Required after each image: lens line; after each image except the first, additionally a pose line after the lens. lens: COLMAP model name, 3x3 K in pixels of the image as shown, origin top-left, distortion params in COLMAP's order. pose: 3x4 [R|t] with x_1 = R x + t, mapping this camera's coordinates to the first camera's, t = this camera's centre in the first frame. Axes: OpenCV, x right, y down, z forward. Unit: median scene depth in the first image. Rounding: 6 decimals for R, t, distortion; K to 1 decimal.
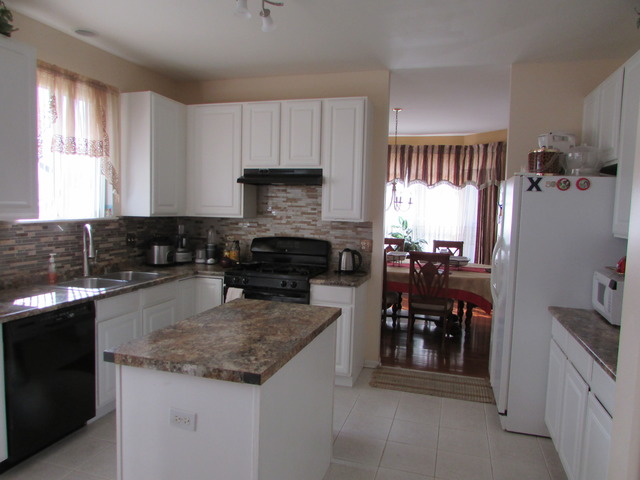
lens RADIAL K [[463.1, 0, 318.0], [0, 463.1, 241.4], [0, 0, 1]] dist [-0.014628, -0.005433]
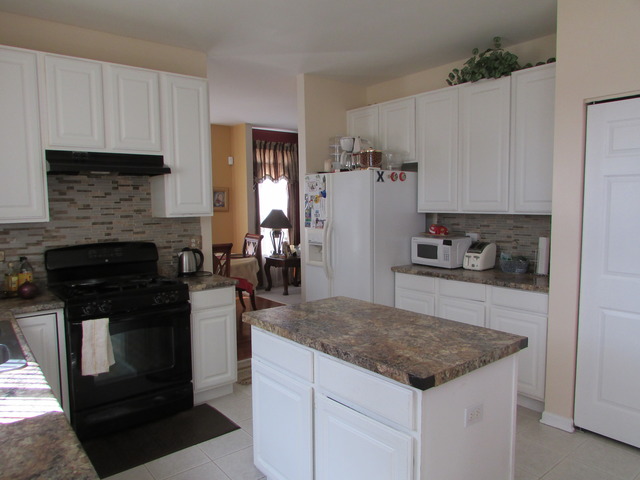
lens RADIAL K [[463.1, 0, 318.0], [0, 463.1, 241.4], [0, 0, 1]] dist [-0.014628, -0.005433]
pose [[0.556117, -0.105471, 0.824384, -0.555129], [0.092879, 0.993588, 0.064464, -0.031866], [-0.825898, 0.040718, 0.562348, 0.316249]]
